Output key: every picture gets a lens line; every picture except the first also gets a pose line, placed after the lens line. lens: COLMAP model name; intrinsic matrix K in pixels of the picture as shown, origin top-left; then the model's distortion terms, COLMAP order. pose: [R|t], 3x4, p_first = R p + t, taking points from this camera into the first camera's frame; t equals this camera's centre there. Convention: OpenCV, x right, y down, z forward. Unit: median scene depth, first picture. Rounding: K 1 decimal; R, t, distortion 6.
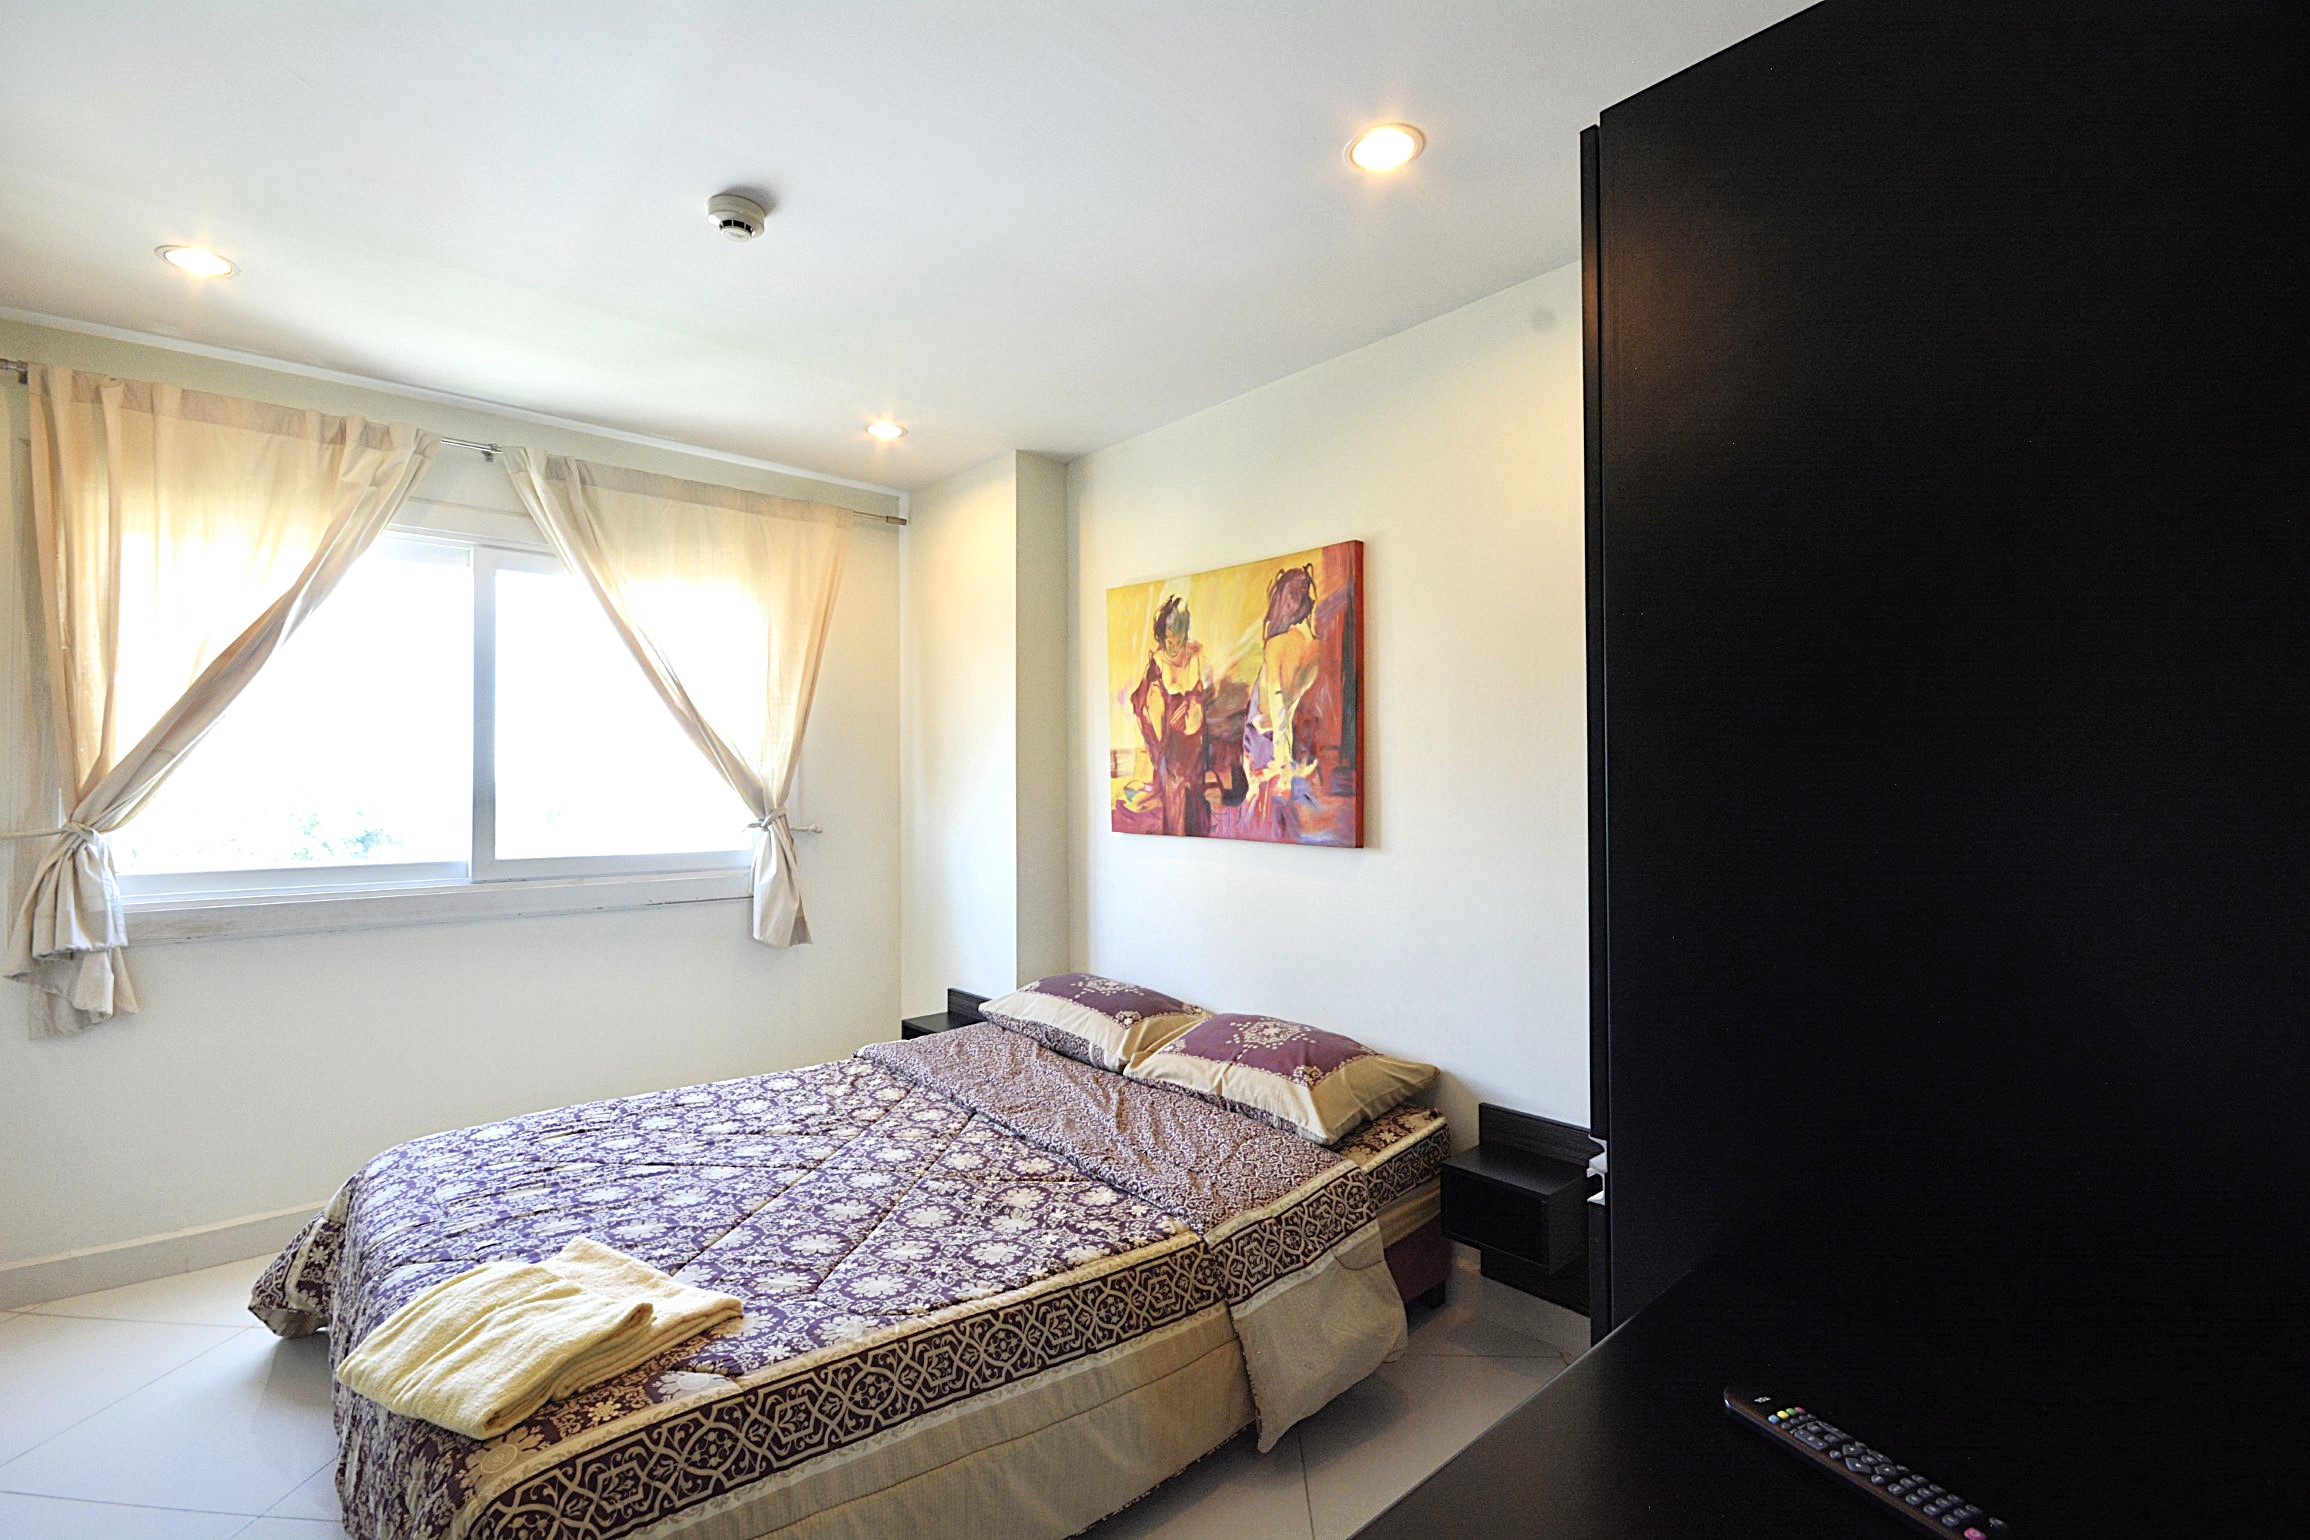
lens RADIAL K [[1016.8, 0, 1159.7], [0, 1016.8, 781.5], [0, 0, 1]] dist [0.006672, -0.010666]
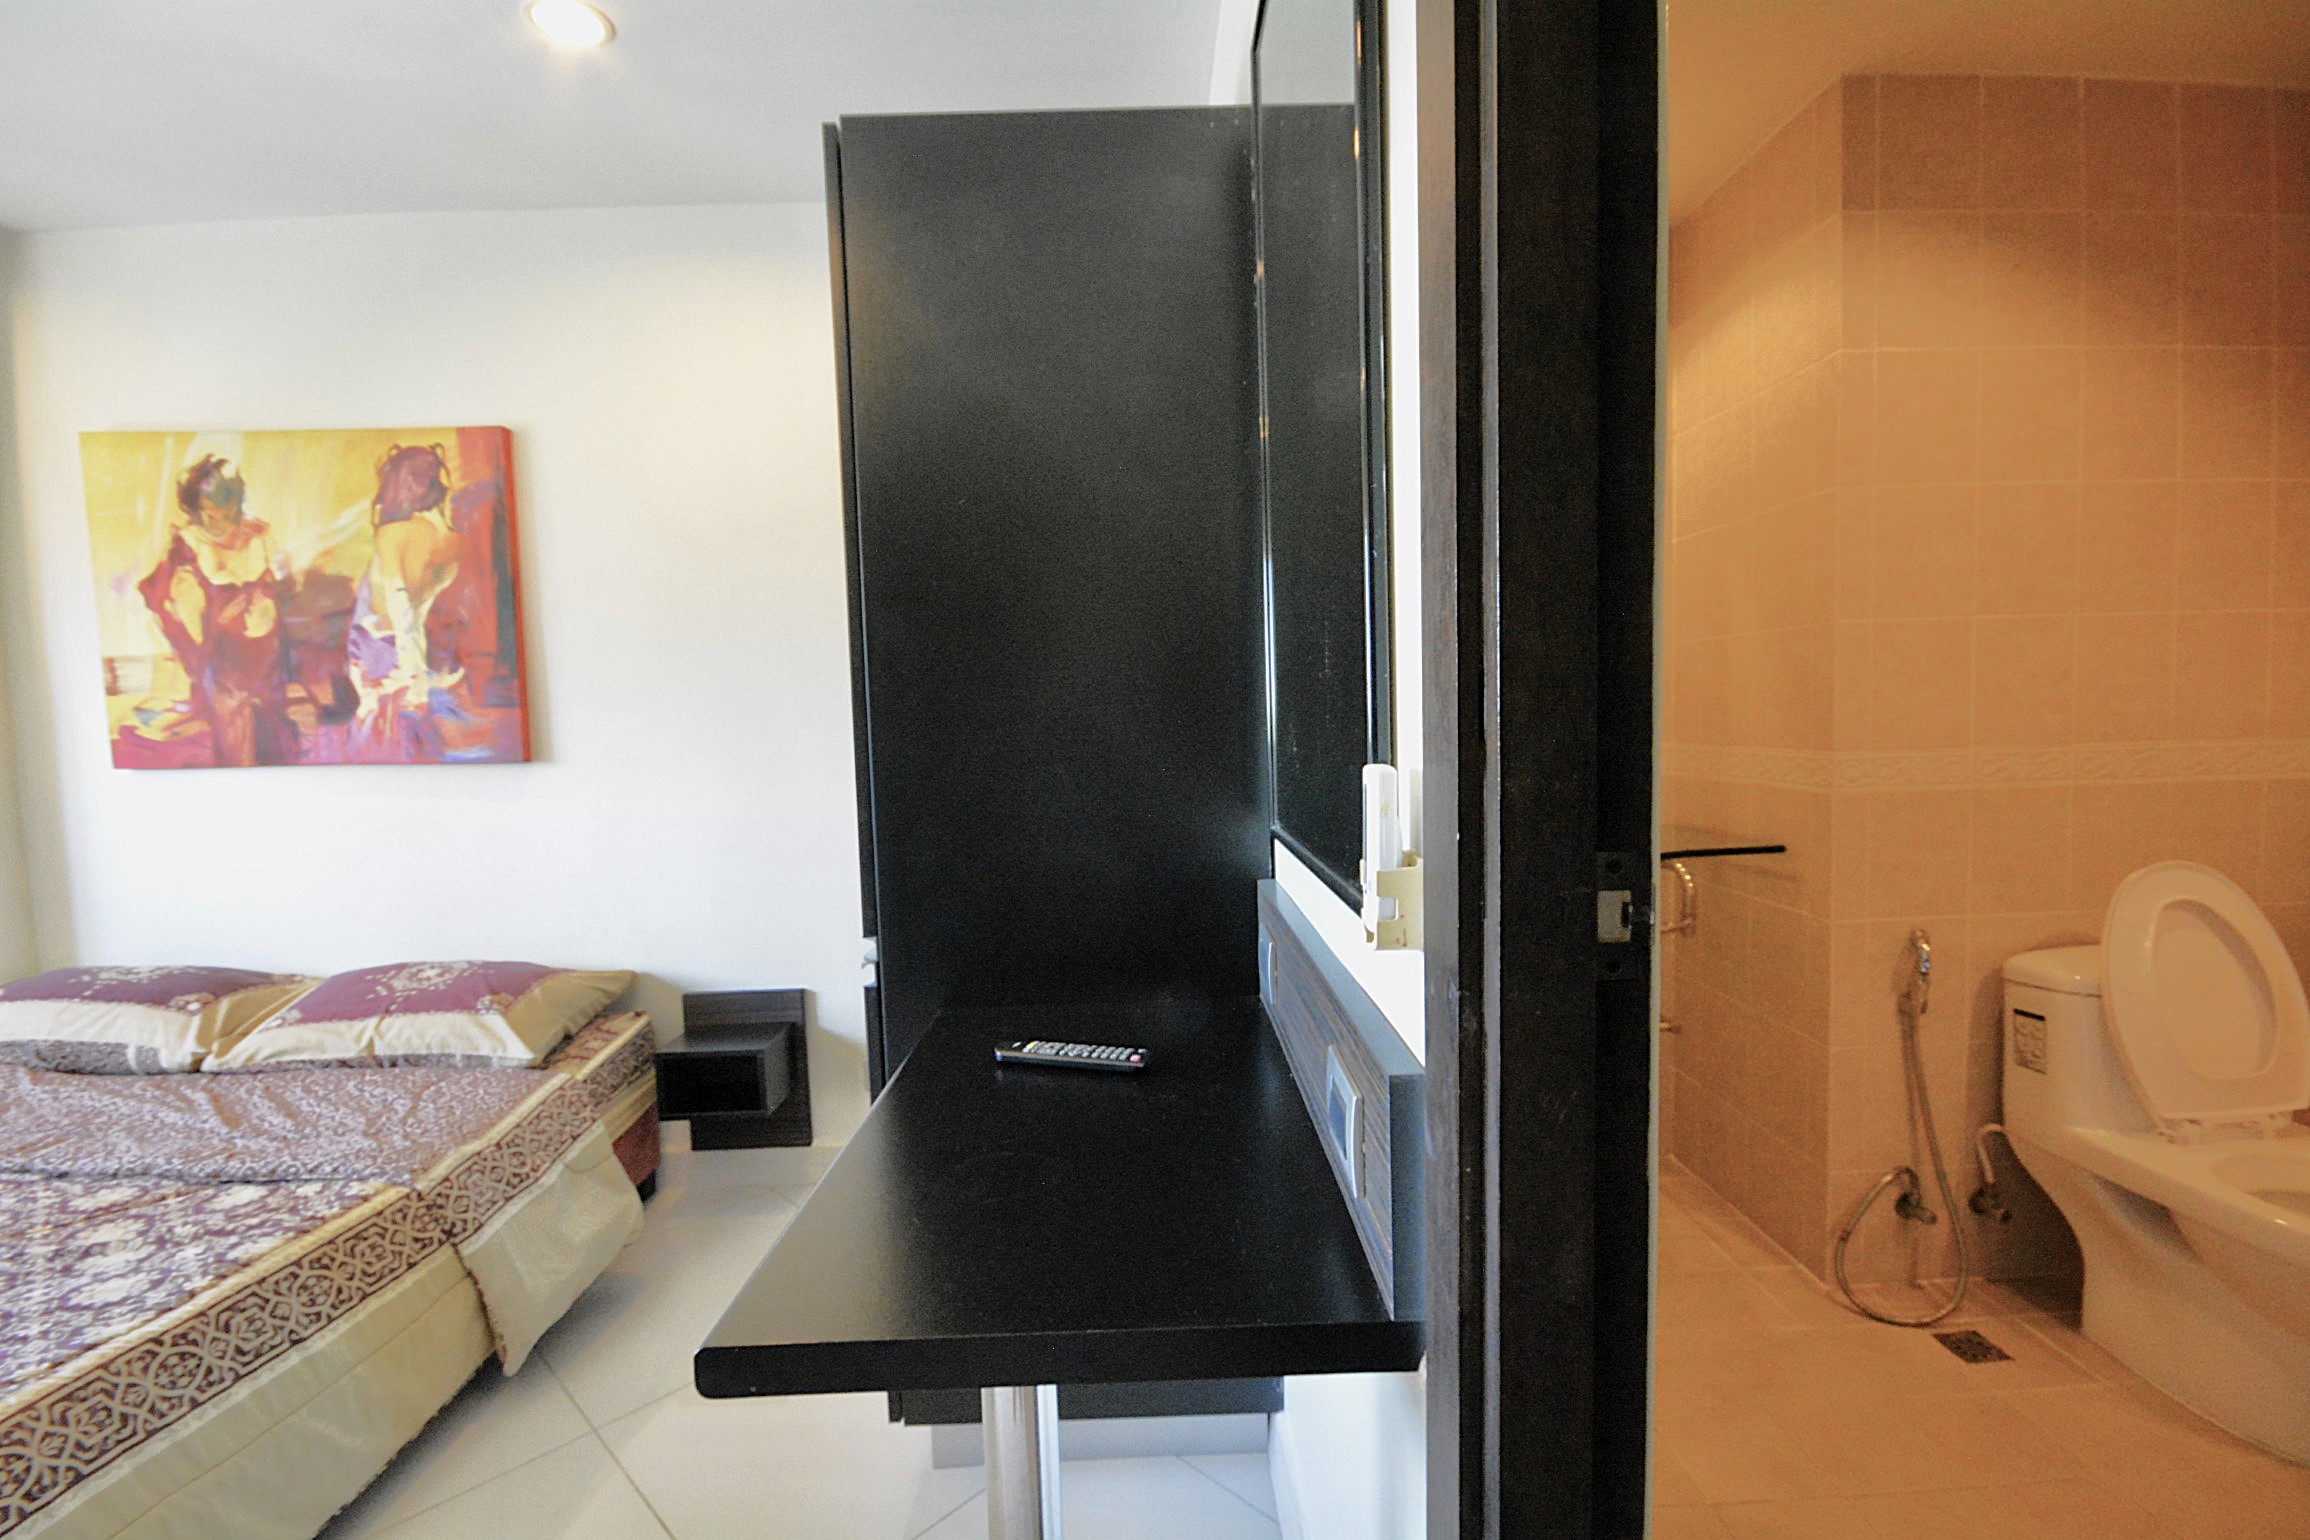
lens RADIAL K [[1016.8, 0, 1155.8], [0, 1016.8, 776.6], [0, 0, 1]] dist [0.006672, -0.010666]
pose [[0.658617, -0.063917, 0.749758, -0.117236], [0.022183, 0.997602, 0.065559, 0.027817], [-0.752151, -0.026546, 0.658456, -0.051296]]
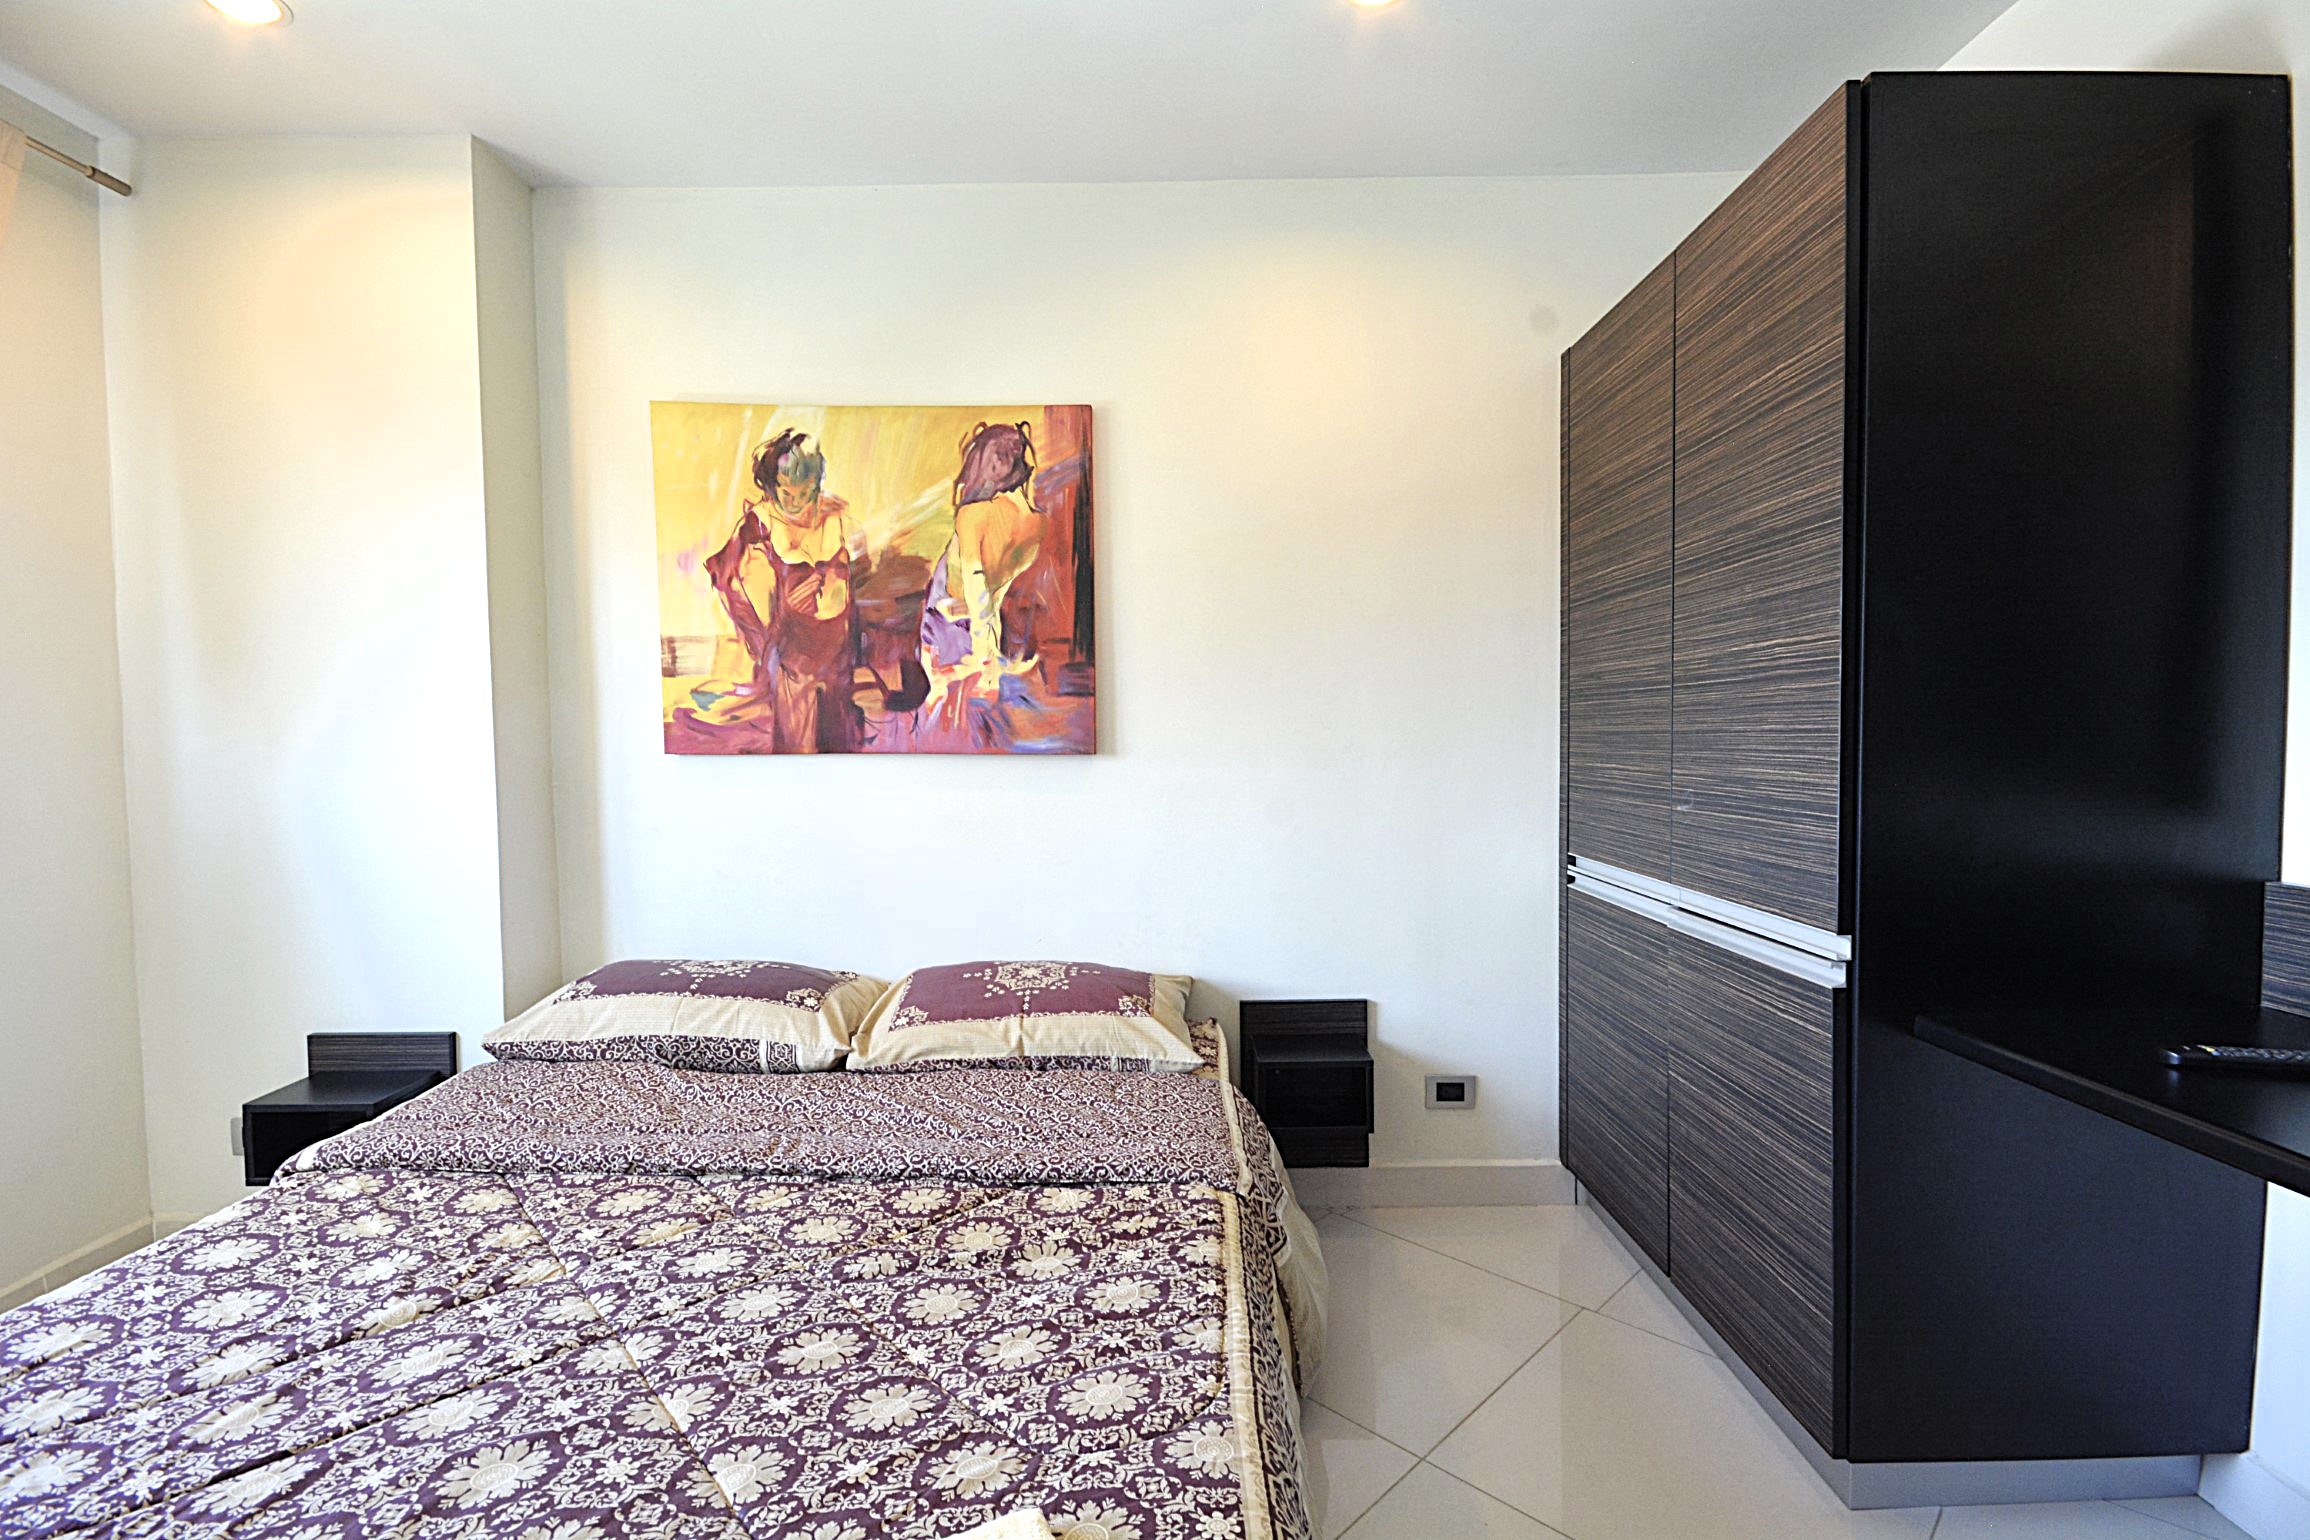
lens RADIAL K [[1088.3, 0, 1136.2], [0, 1088.3, 770.7], [0, 0, 1]] dist [0.009655, -0.007393]
pose [[0.674761, -0.038213, 0.737047, -0.453673], [0.005500, 0.998891, 0.046753, 0.032797], [-0.738016, -0.027493, 0.674223, 0.301464]]
